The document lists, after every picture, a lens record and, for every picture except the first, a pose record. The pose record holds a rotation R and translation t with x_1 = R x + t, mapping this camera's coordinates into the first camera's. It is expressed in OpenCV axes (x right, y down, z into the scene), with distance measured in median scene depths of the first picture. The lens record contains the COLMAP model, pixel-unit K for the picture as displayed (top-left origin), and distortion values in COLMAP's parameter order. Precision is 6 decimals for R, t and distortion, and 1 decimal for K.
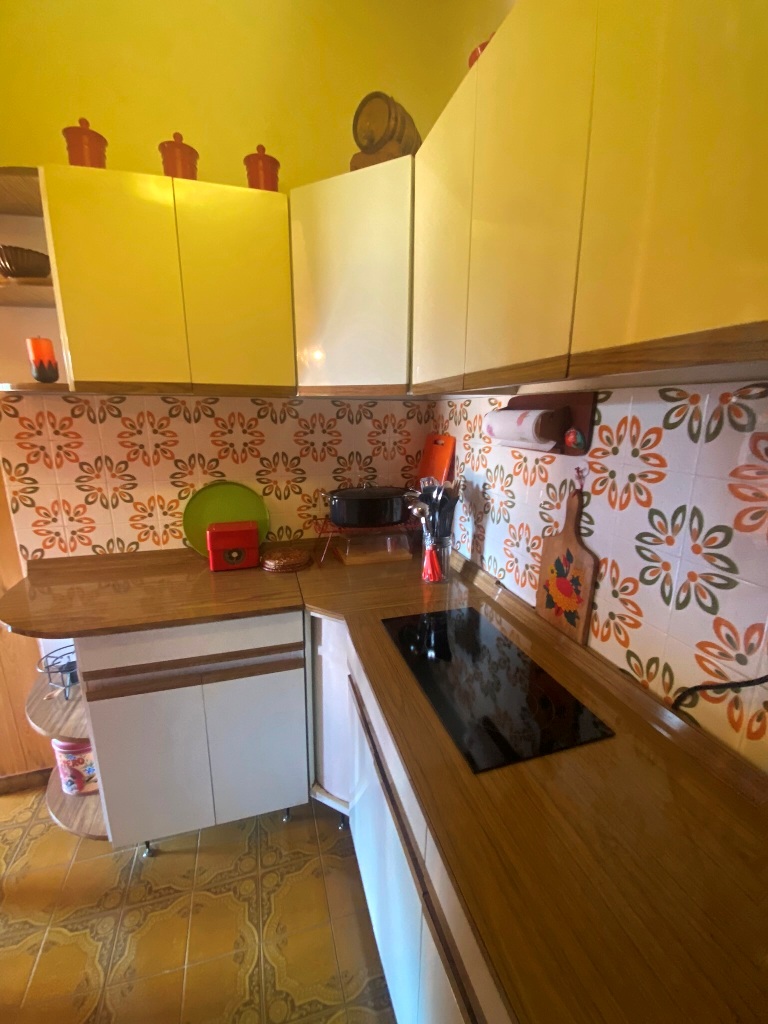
lens RADIAL K [[409.1, 0, 384.0], [0, 409.1, 512.0], [0, 0, 1]] dist [0.021507, -0.024131]
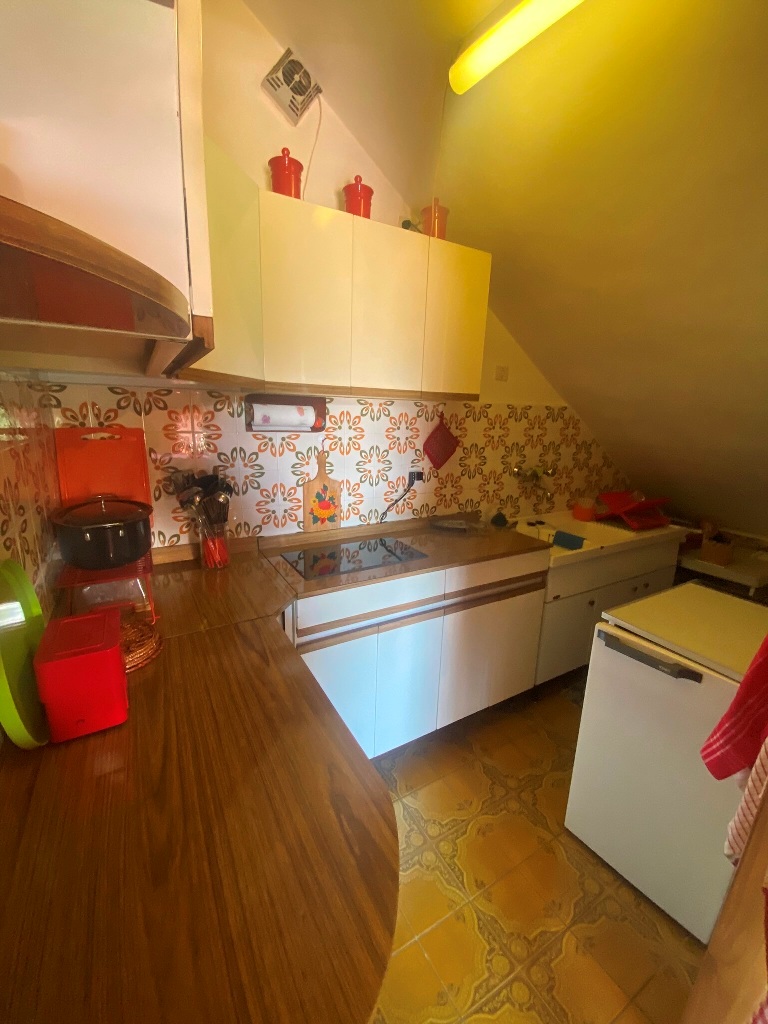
lens RADIAL K [[409.1, 0, 384.0], [0, 409.1, 512.0], [0, 0, 1]] dist [0.021507, -0.024131]
pose [[-0.228209, -0.248948, 0.941247, -1.528631], [0.194413, 0.935636, 0.294601, -0.312136], [-0.954004, 0.250221, -0.165122, 1.223318]]
